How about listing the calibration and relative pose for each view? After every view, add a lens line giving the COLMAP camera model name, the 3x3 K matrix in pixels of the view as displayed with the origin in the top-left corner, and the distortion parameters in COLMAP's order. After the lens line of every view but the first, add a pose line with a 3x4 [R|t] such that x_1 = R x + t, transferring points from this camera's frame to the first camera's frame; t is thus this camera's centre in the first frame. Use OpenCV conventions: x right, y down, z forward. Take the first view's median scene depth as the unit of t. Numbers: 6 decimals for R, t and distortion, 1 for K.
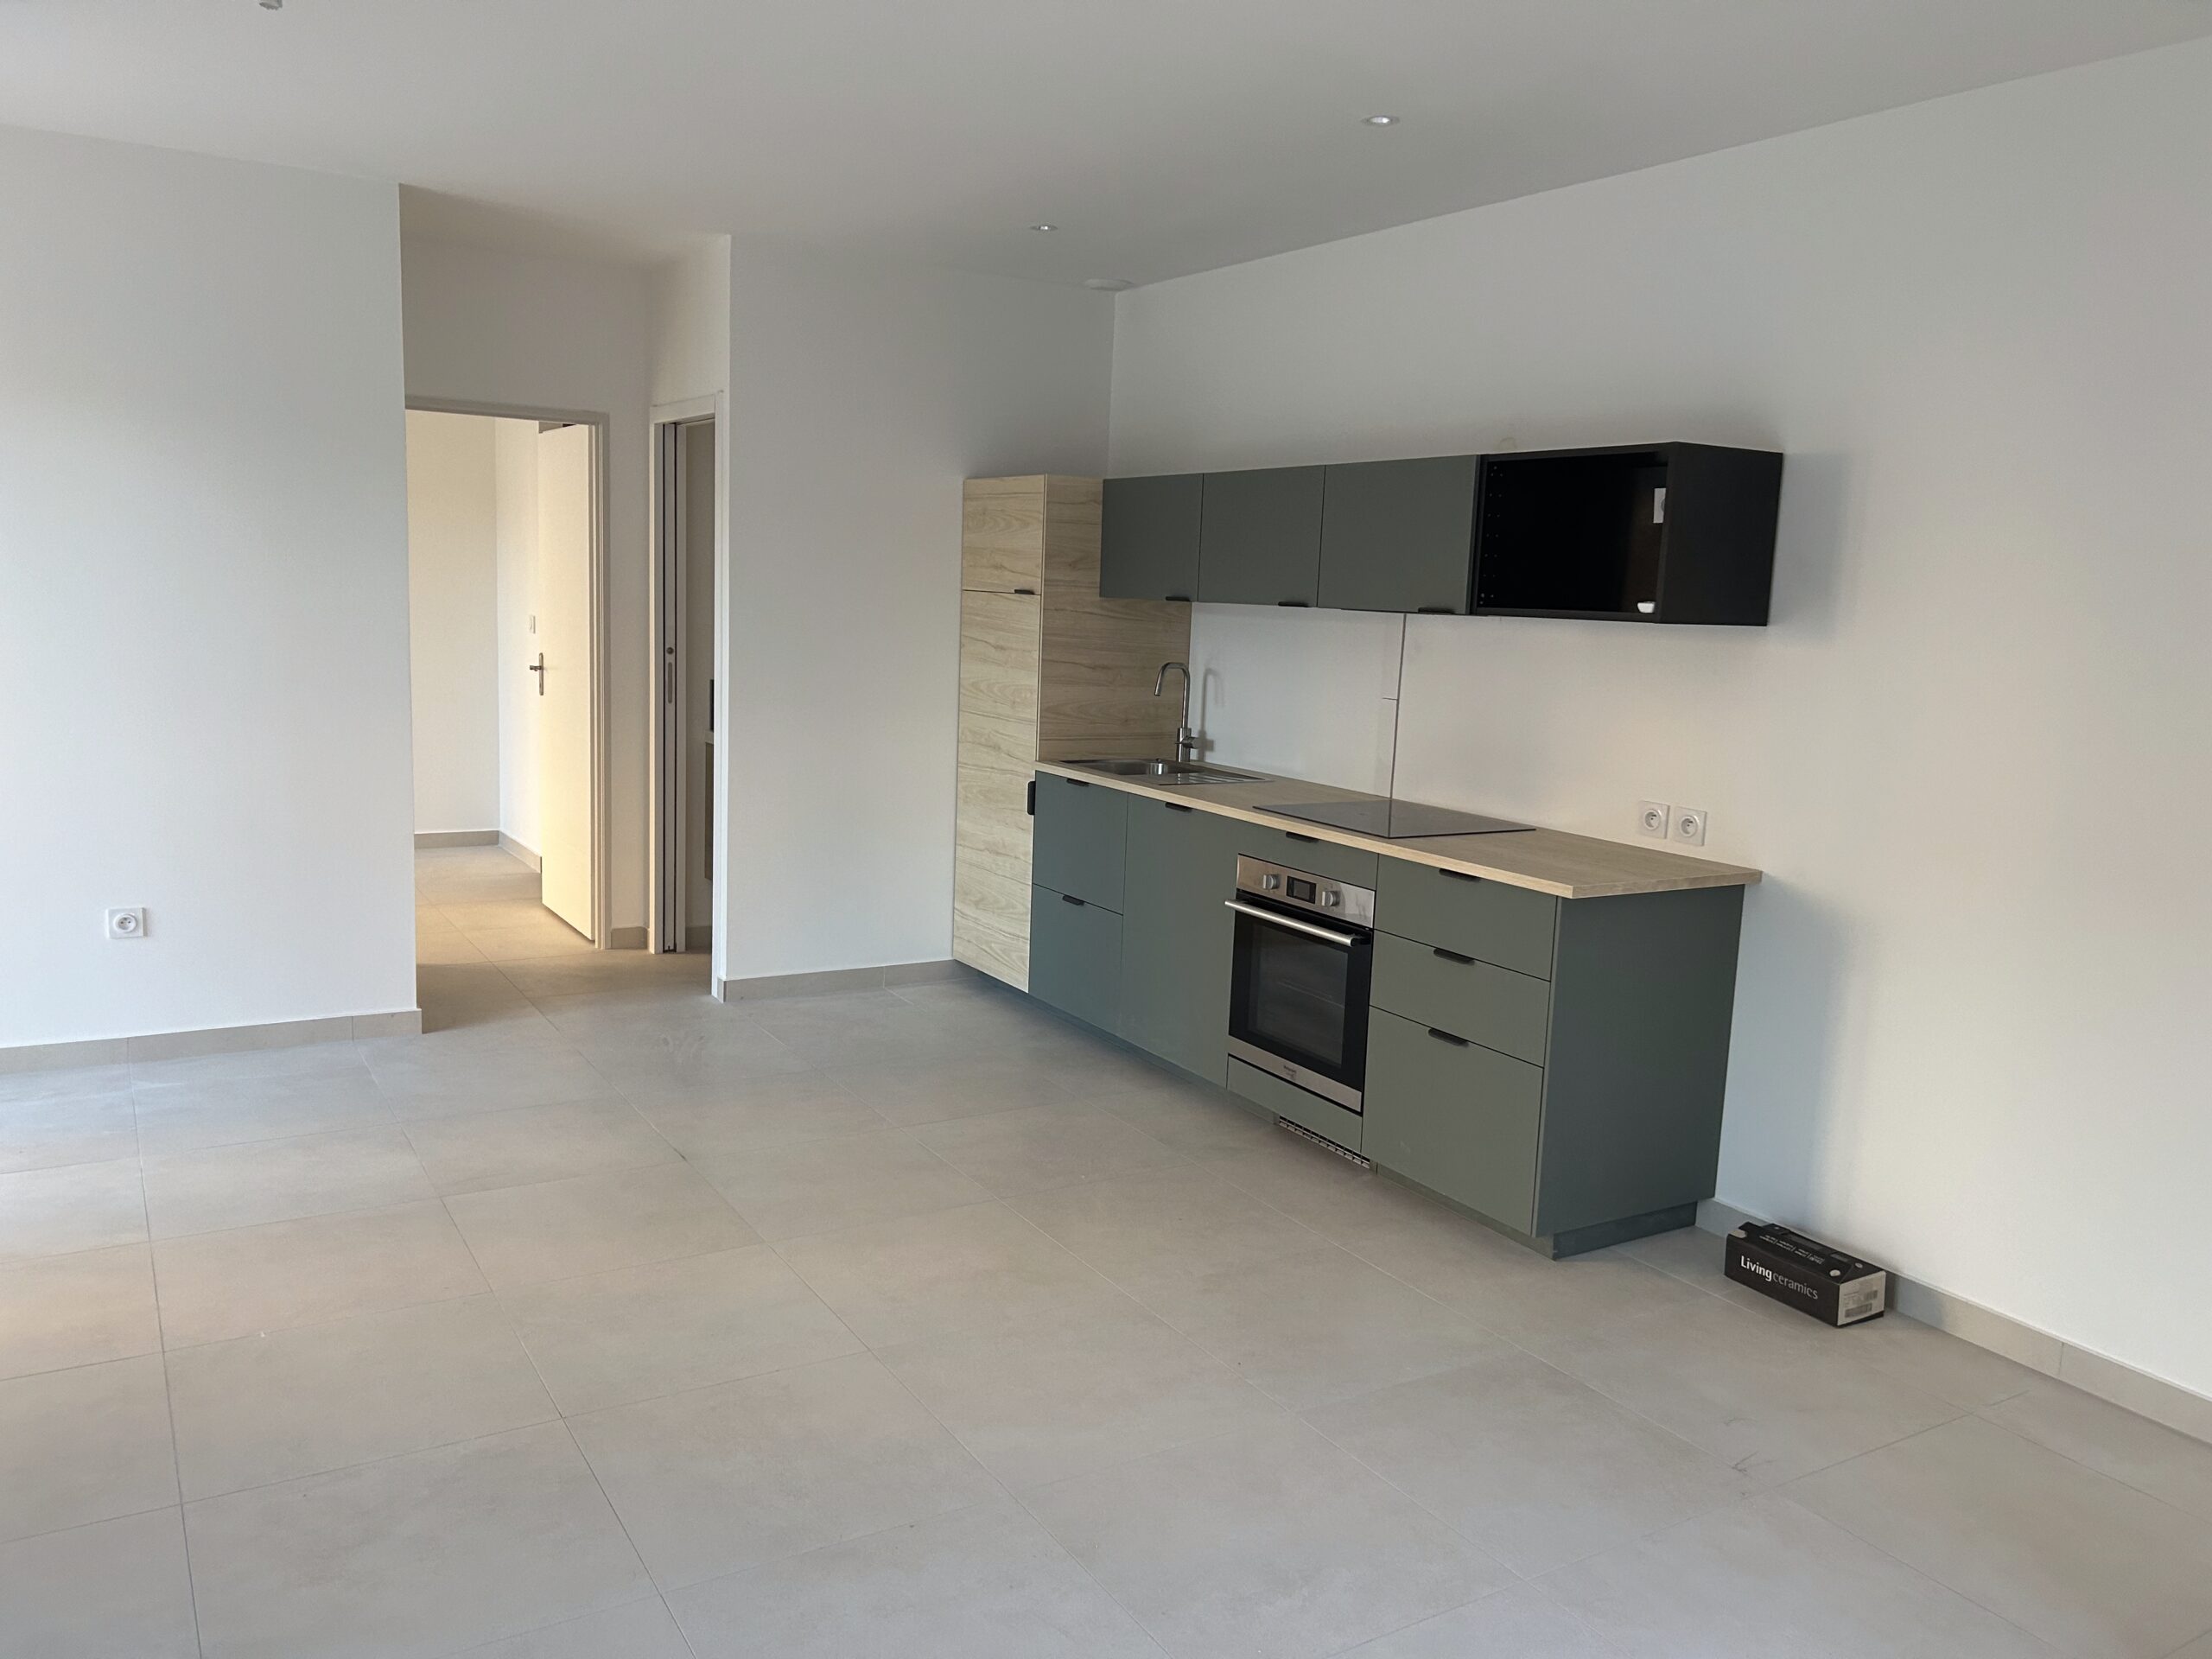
lens RADIAL K [[1676.6, 0, 1106.0], [0, 1676.6, 829.5], [0, 0, 1]] dist [0.066374, -0.001385]
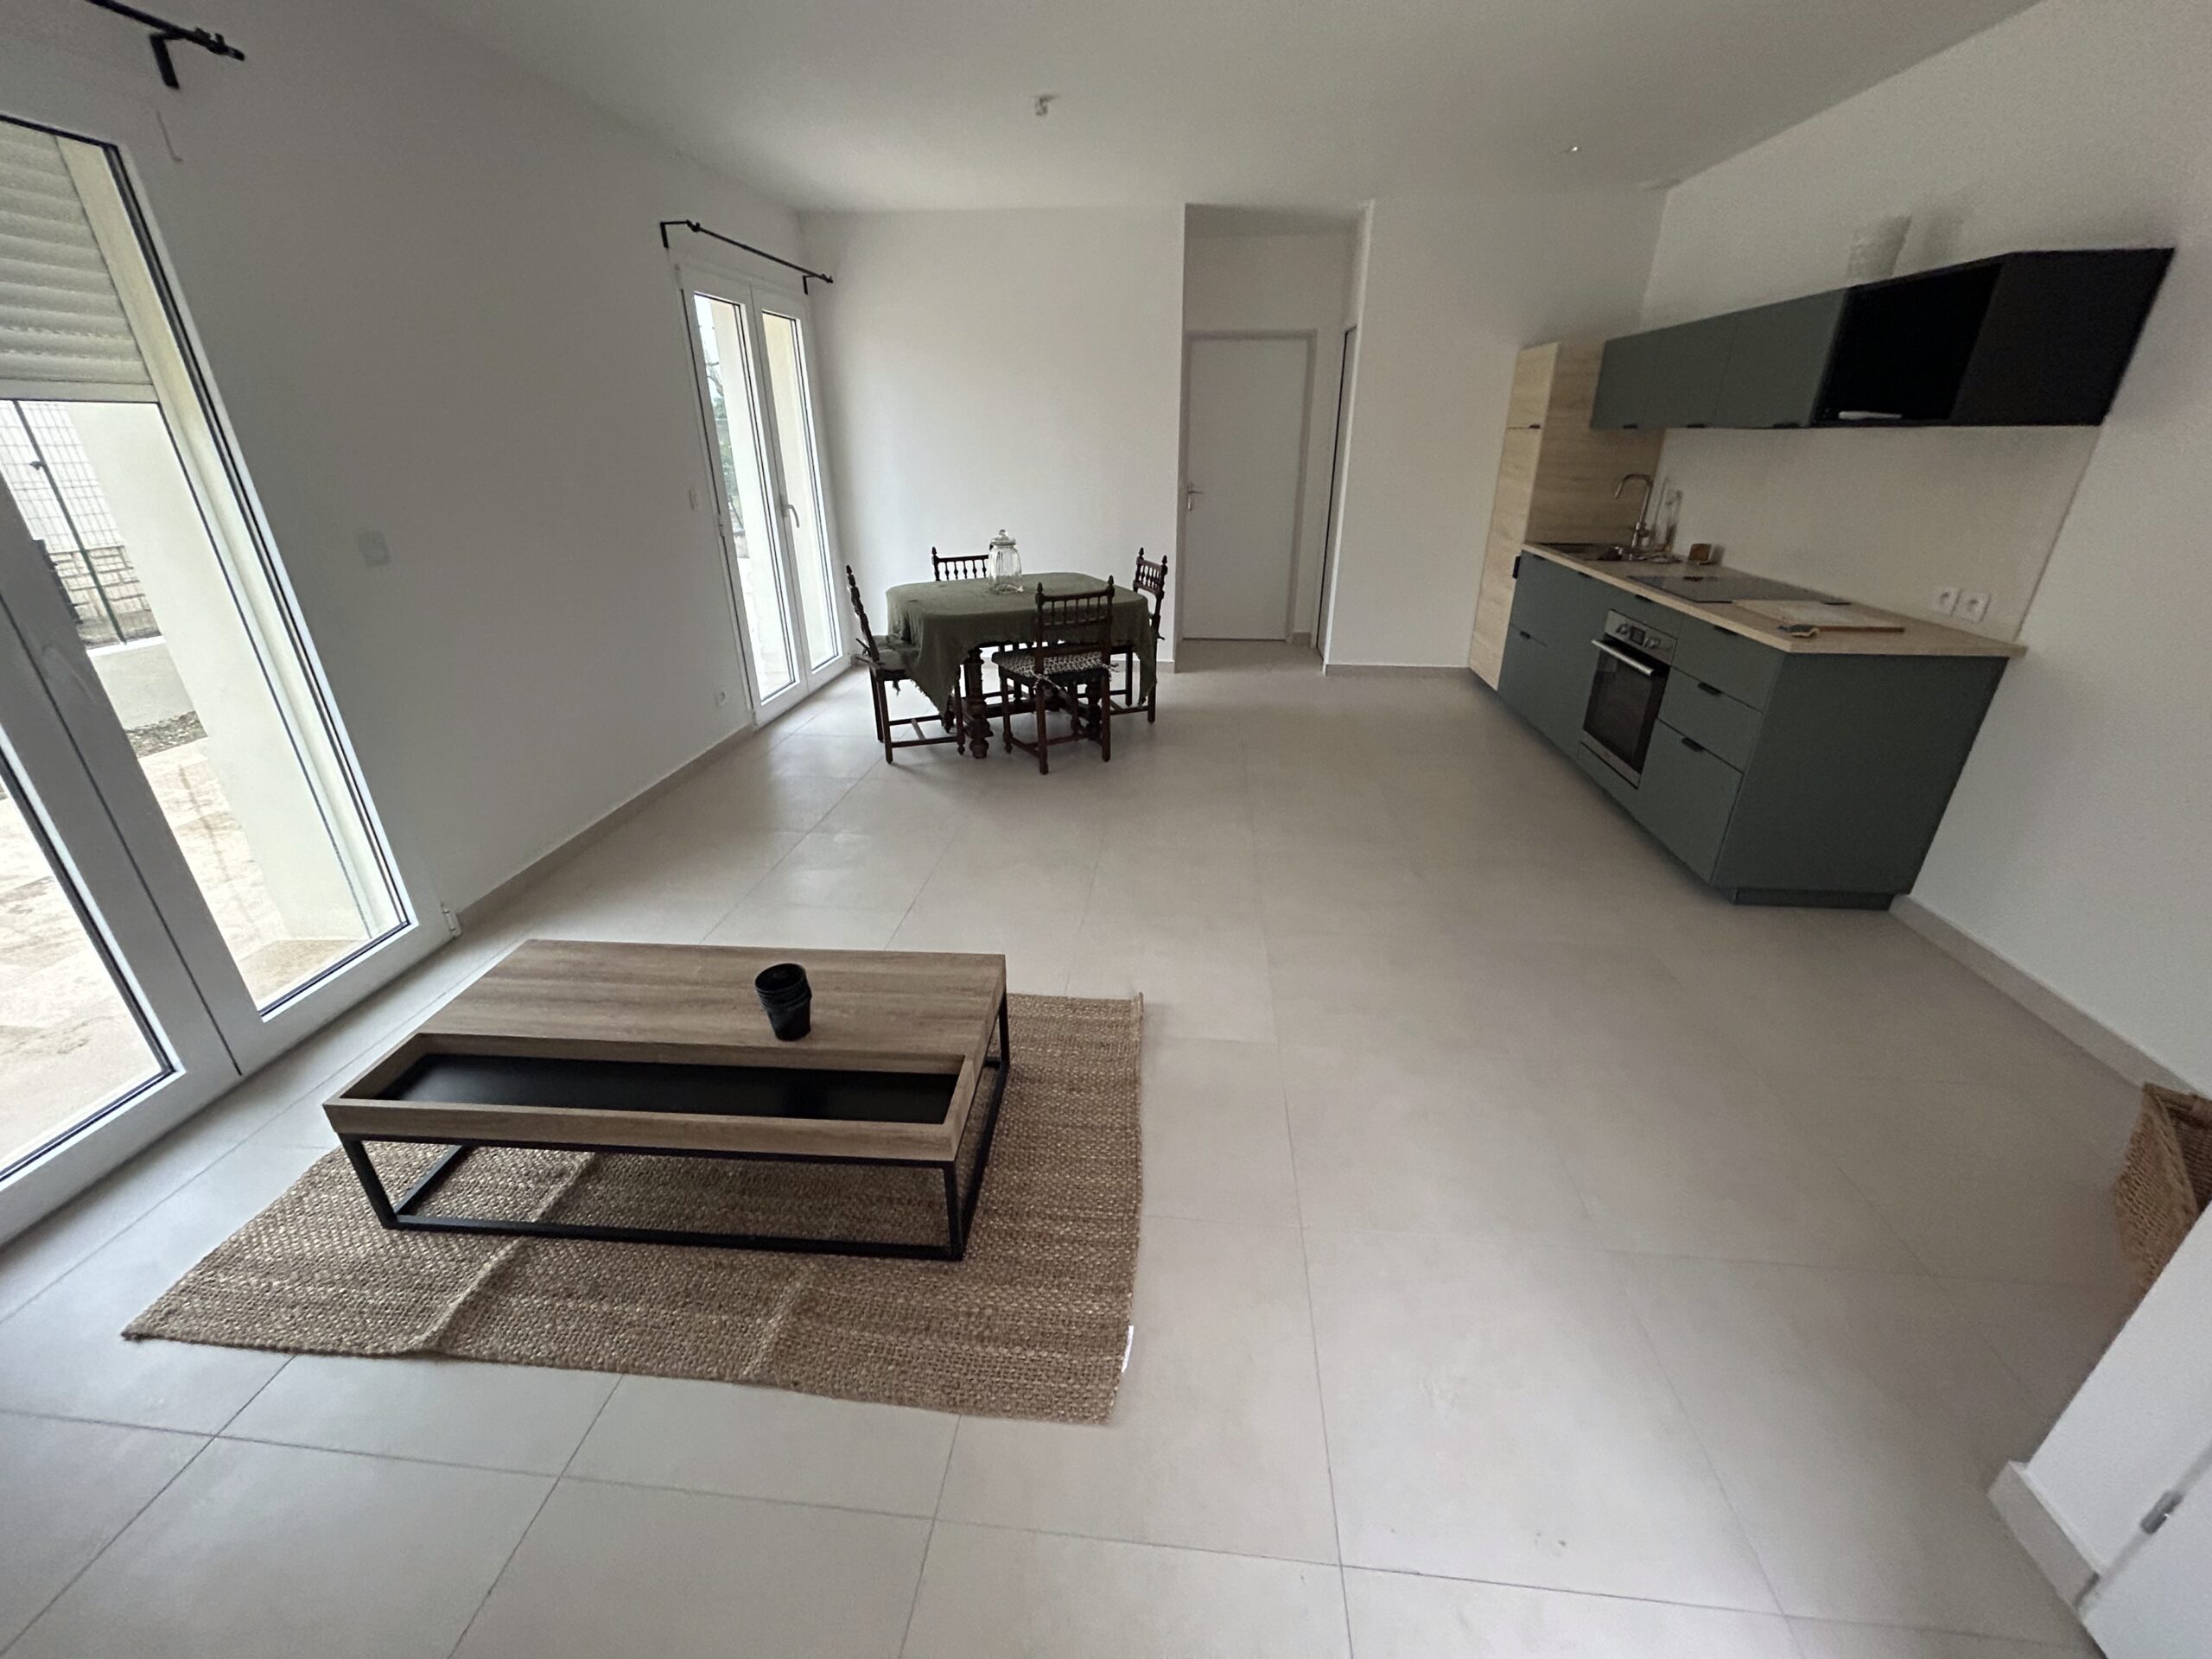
lens RADIAL K [[896.7, 0, 1106.0], [0, 896.7, 829.5], [0, 0, 1]] dist [0.001314, 0.000872]
pose [[0.794188, 0.210481, -0.570056, 0.187472], [-0.056157, 0.959504, 0.276041, 0.006697], [0.605072, -0.187216, 0.773846, 0.062190]]
